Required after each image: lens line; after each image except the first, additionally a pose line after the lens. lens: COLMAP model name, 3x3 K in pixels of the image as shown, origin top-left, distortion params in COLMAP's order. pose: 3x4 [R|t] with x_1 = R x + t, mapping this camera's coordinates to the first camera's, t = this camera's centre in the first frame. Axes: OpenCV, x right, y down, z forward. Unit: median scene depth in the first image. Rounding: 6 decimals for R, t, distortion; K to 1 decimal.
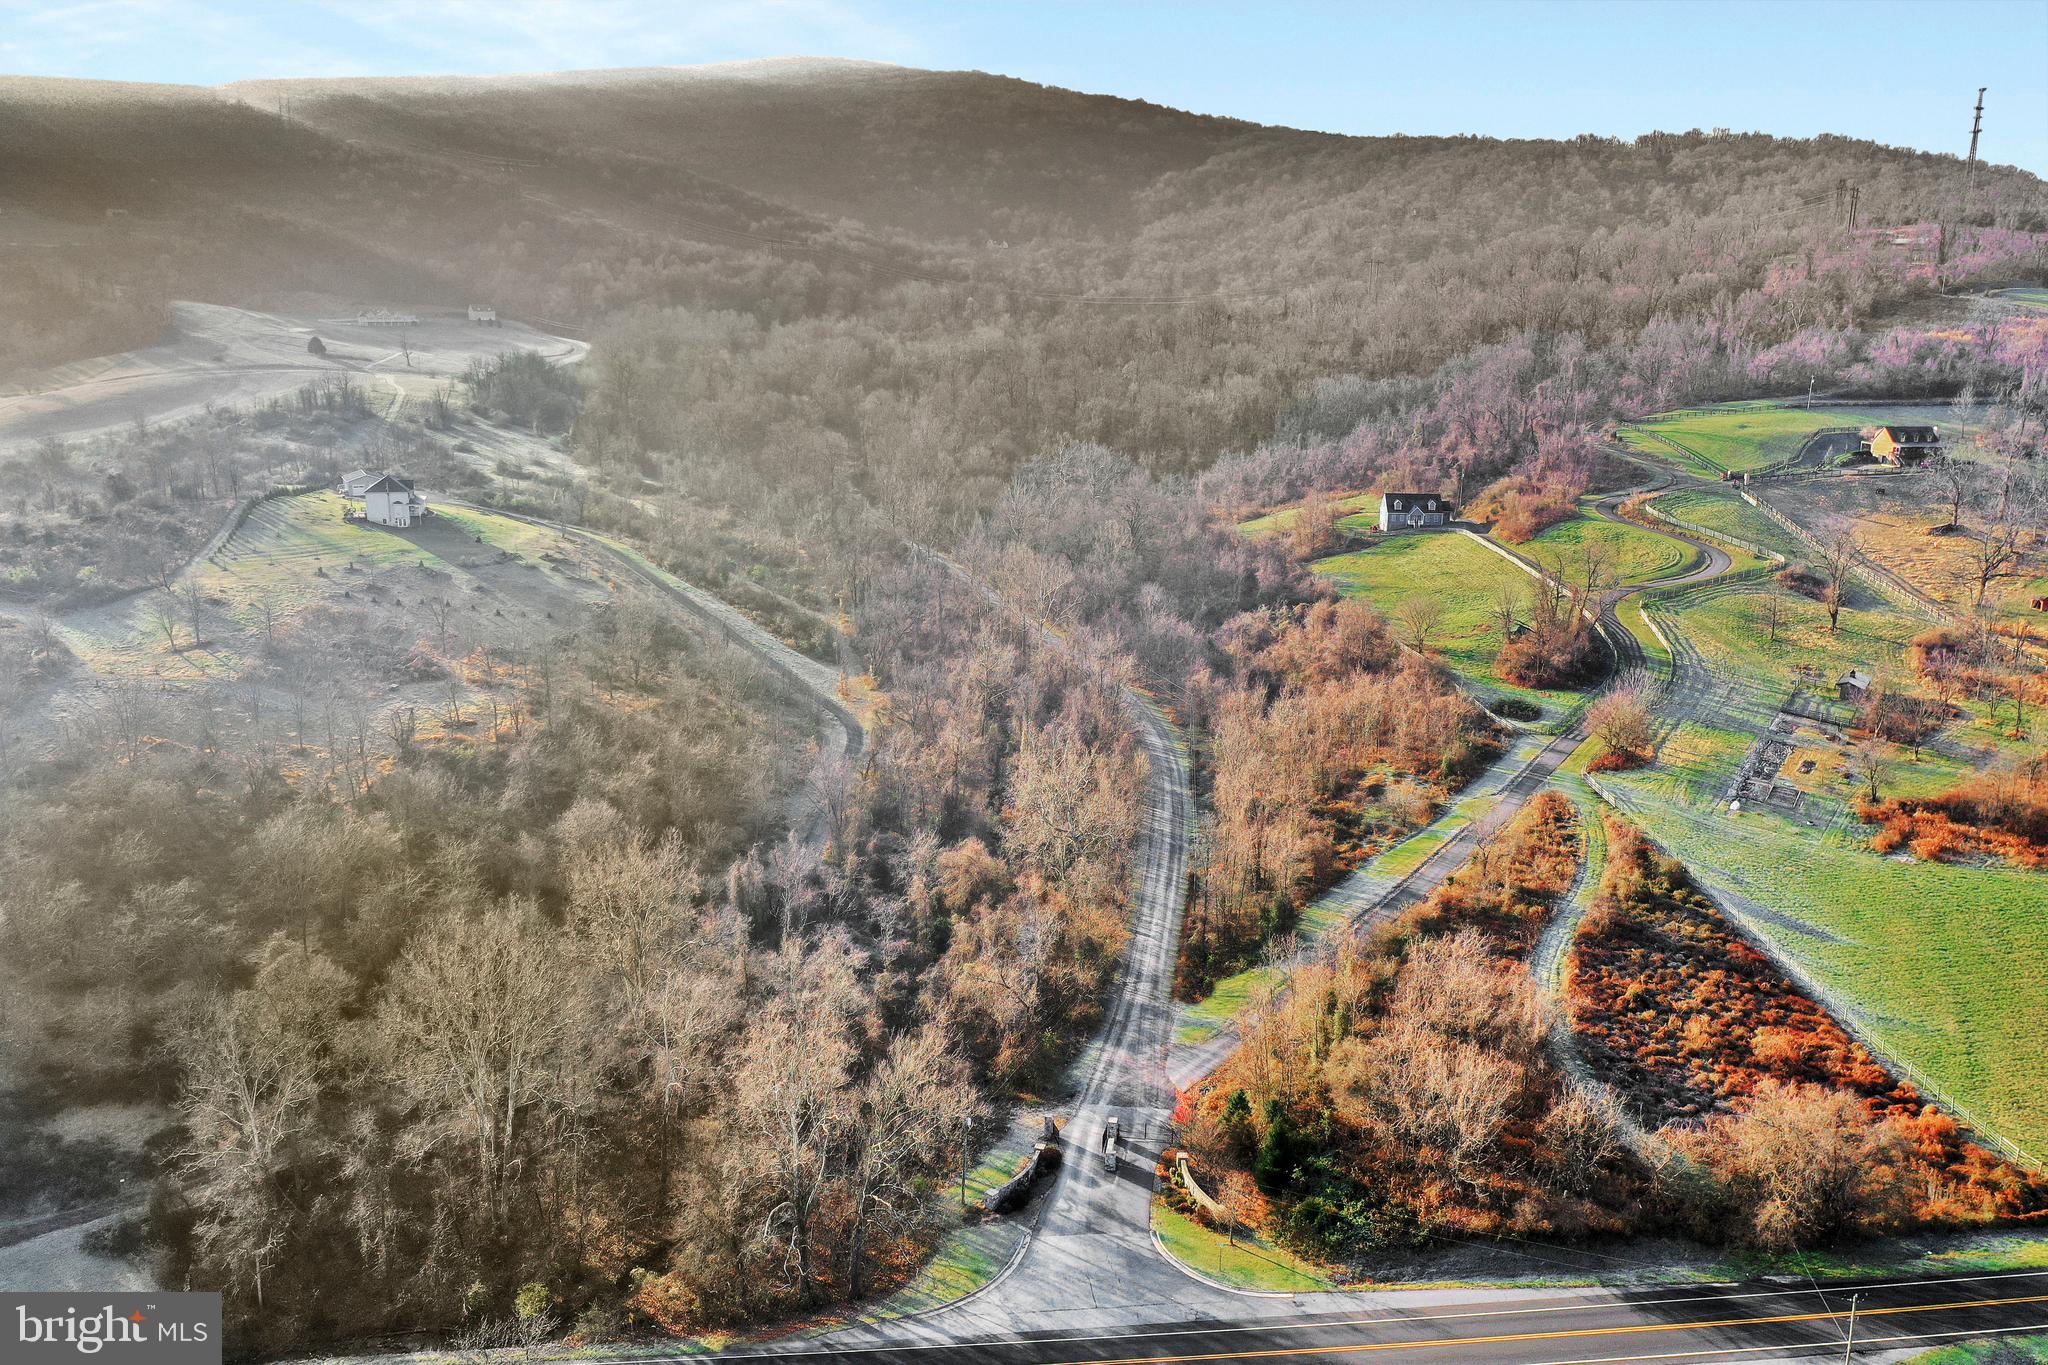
lens RADIAL K [[1610.6, 0, 1012.7], [0, 1610.6, 680.0], [0, 0, 1]] dist [-0.006434, 0.004287]
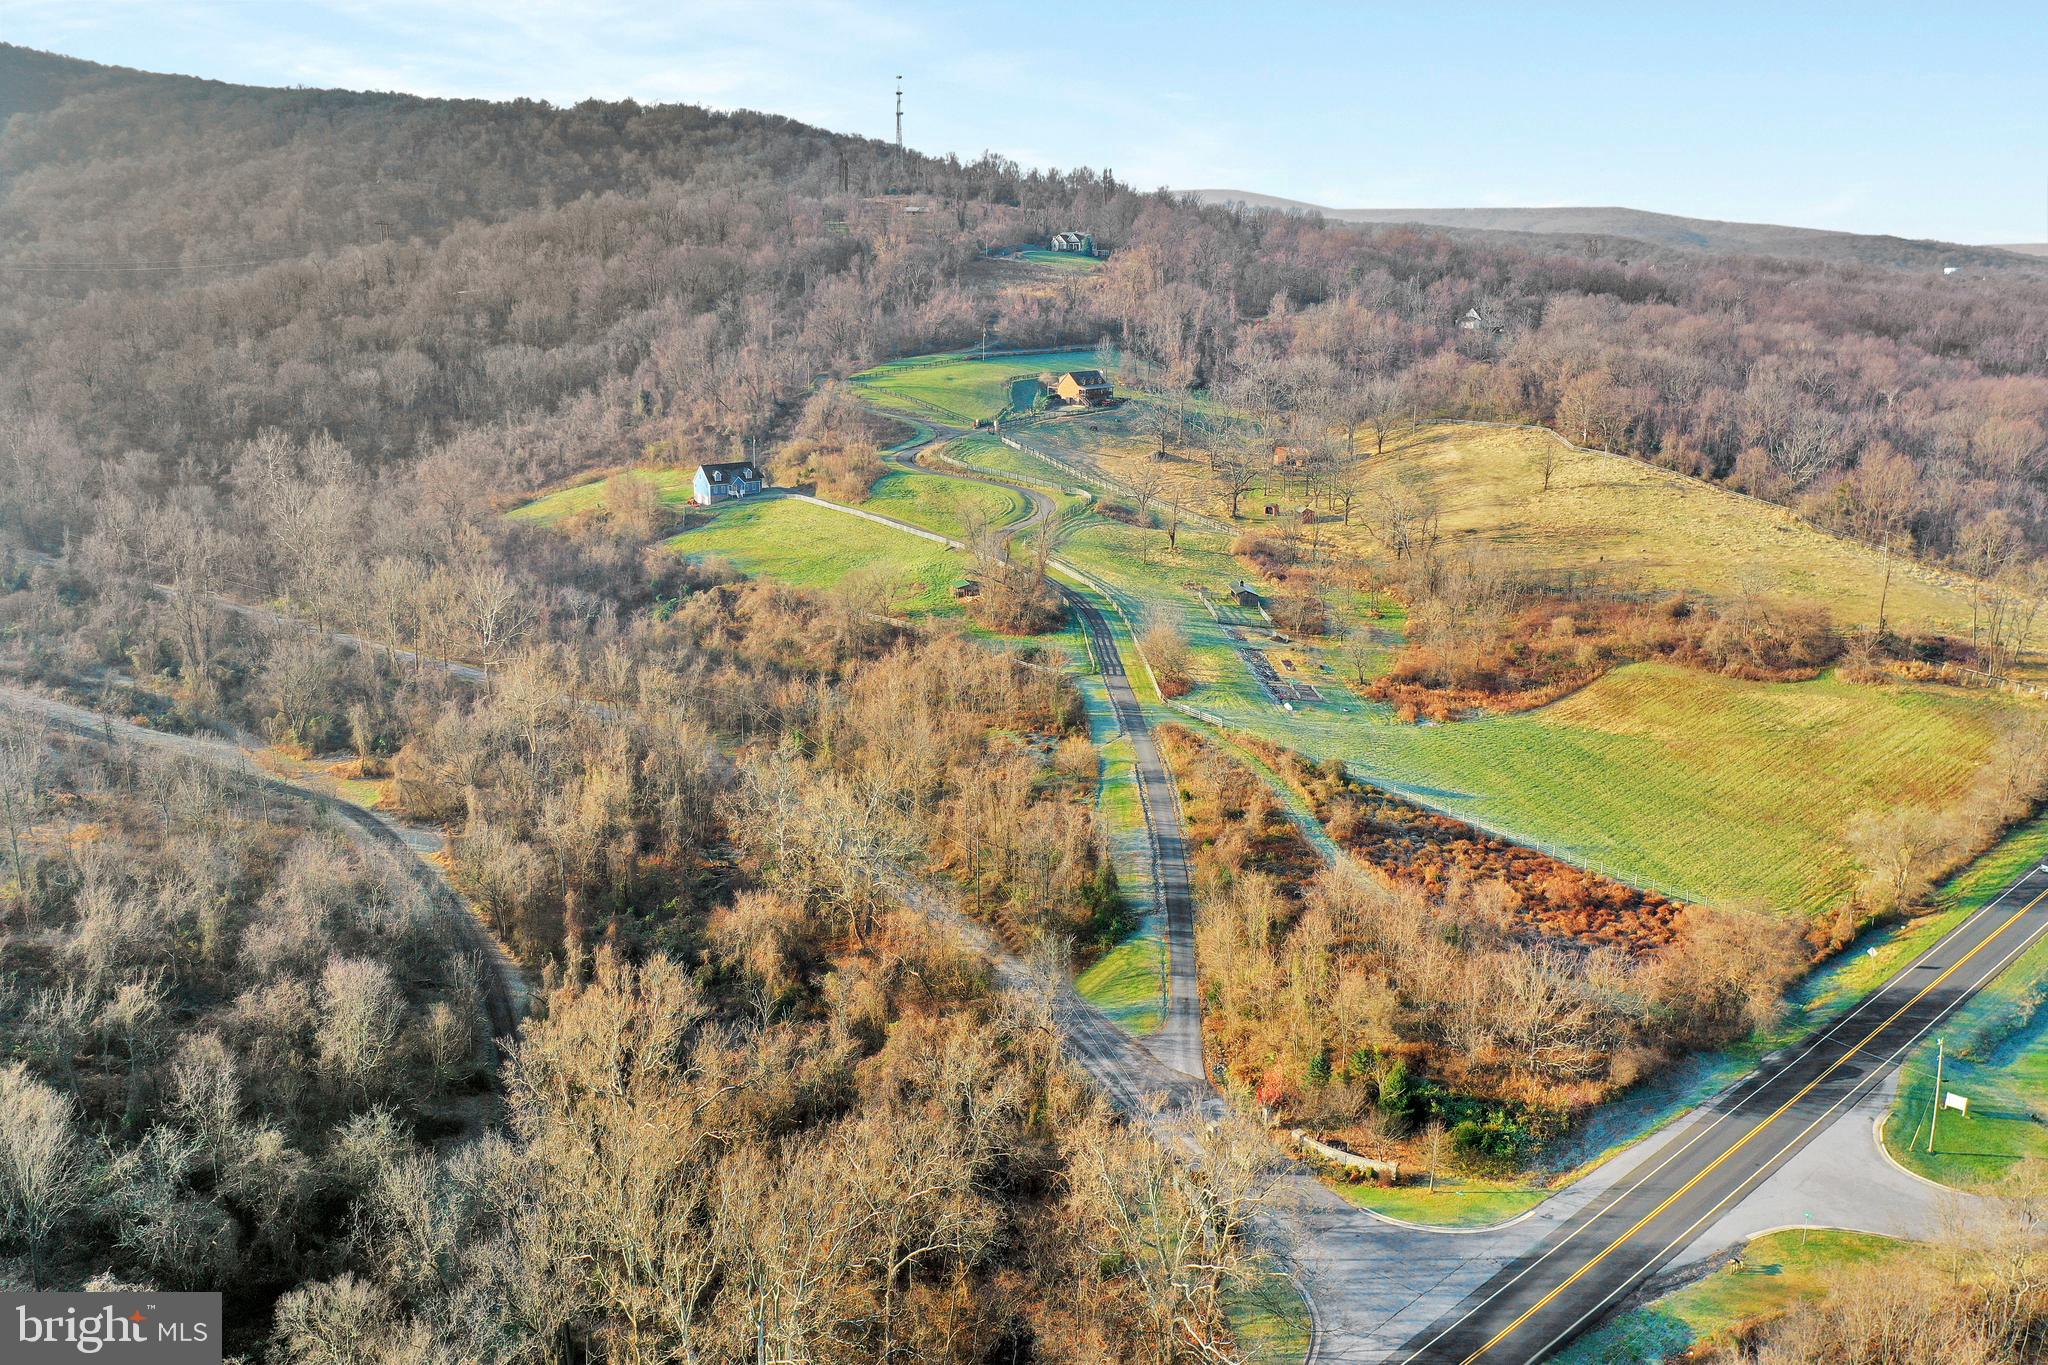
lens RADIAL K [[1610.6, 0, 1012.7], [0, 1610.6, 680.0], [0, 0, 1]] dist [-0.006434, 0.004287]
pose [[0.783652, -0.160574, 0.600087, -0.273045], [0.147497, 0.986485, 0.071353, -0.036173], [-0.603435, 0.032595, 0.796746, 0.142090]]
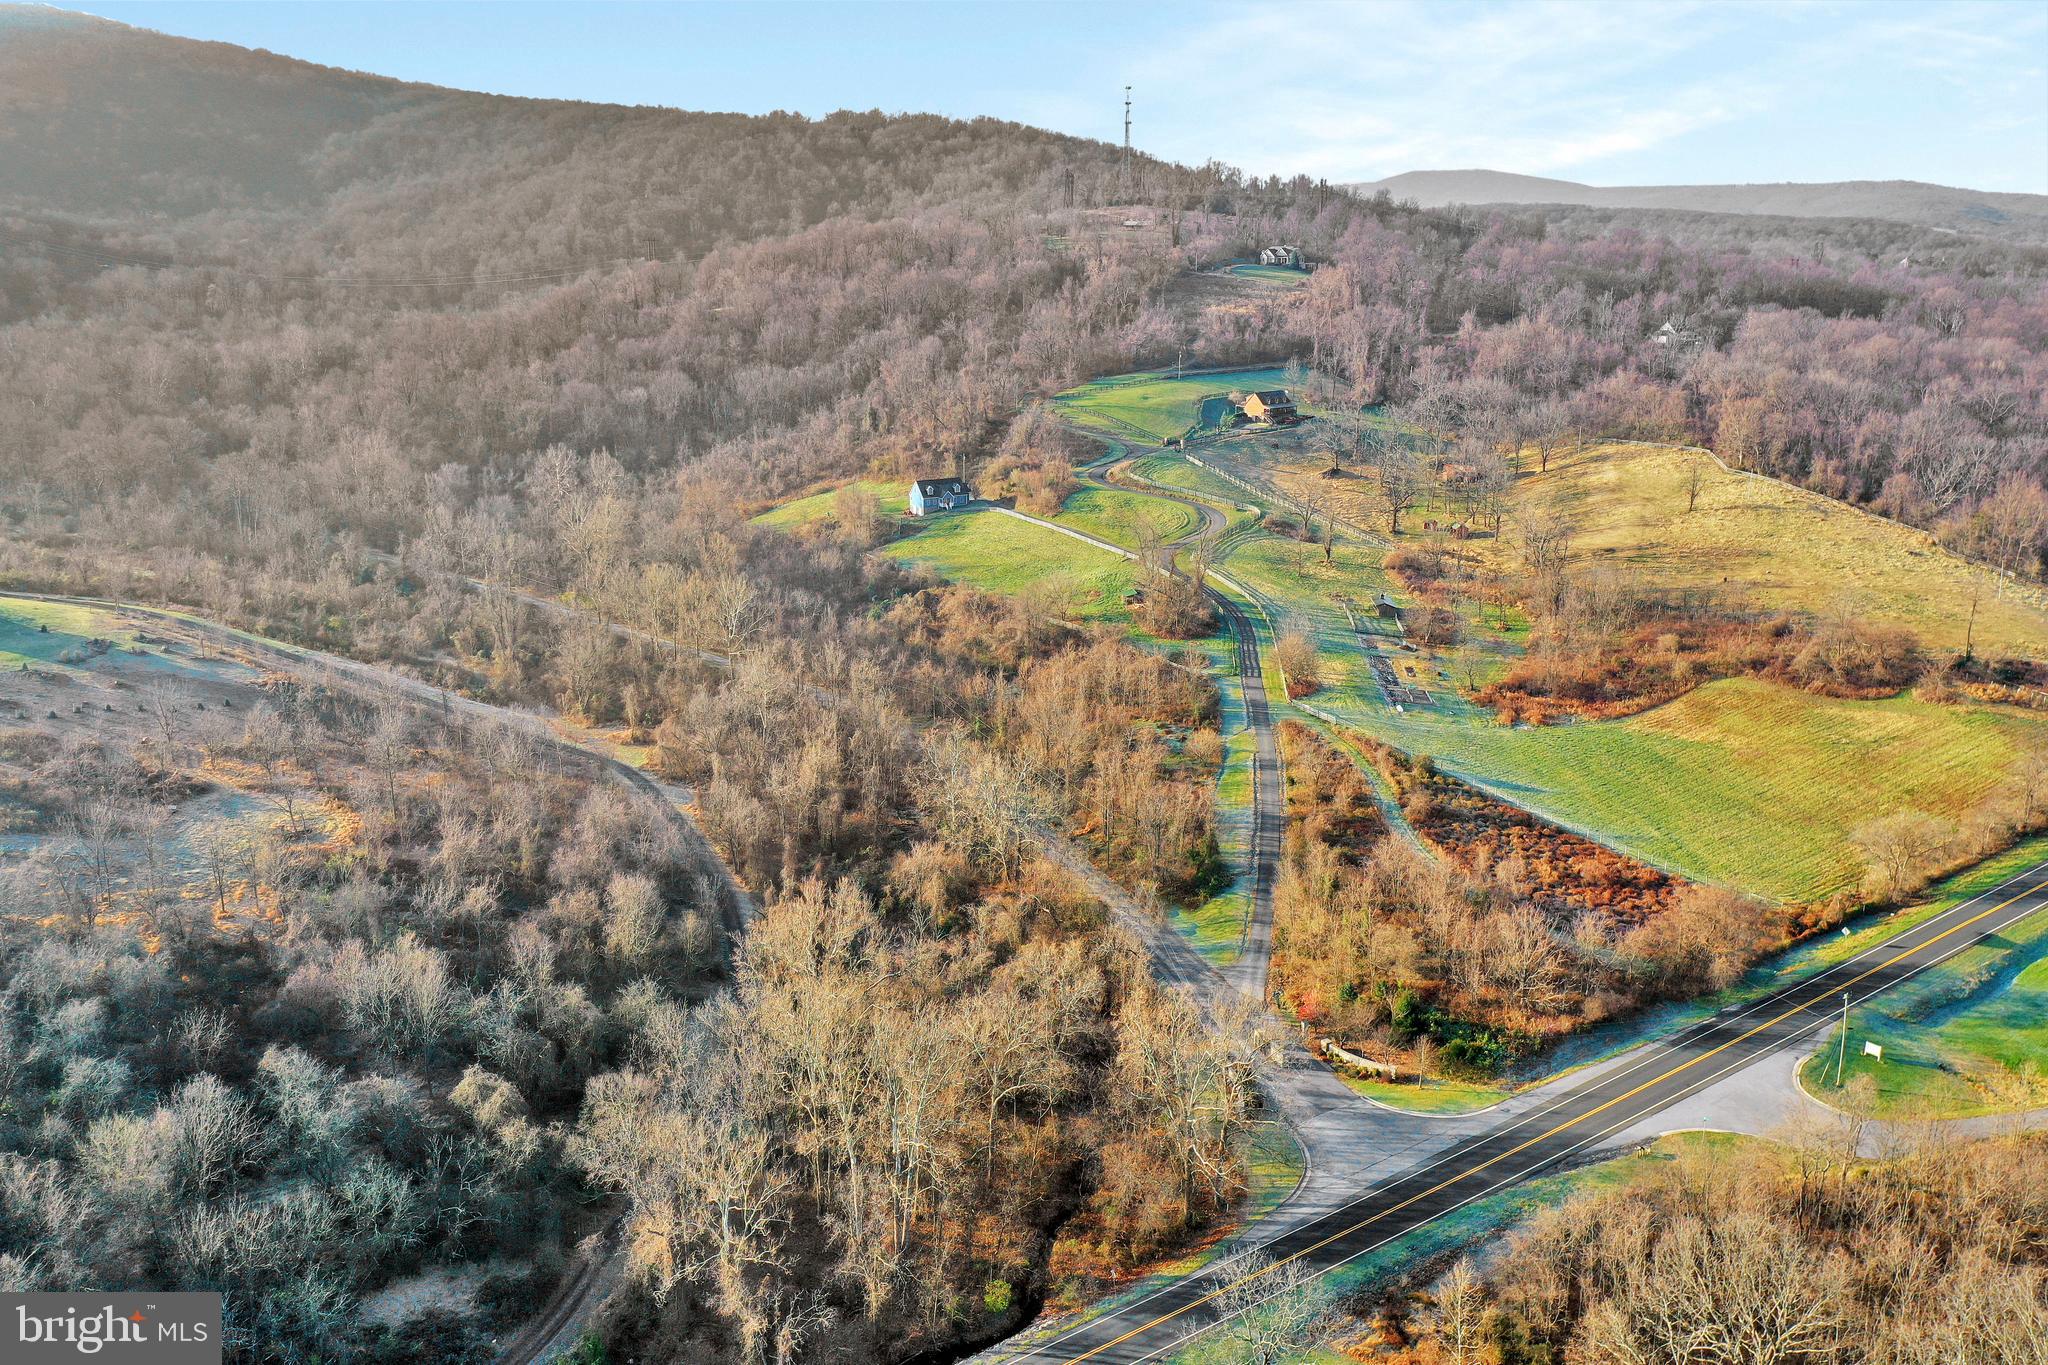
lens RADIAL K [[1610.6, 0, 1012.7], [0, 1610.6, 680.0], [0, 0, 1]] dist [-0.006434, 0.004287]
pose [[0.865308, -0.144020, 0.480104, -0.320745], [0.130928, 0.989522, 0.060857, -0.047247], [-0.483838, 0.010199, 0.875098, -0.003548]]
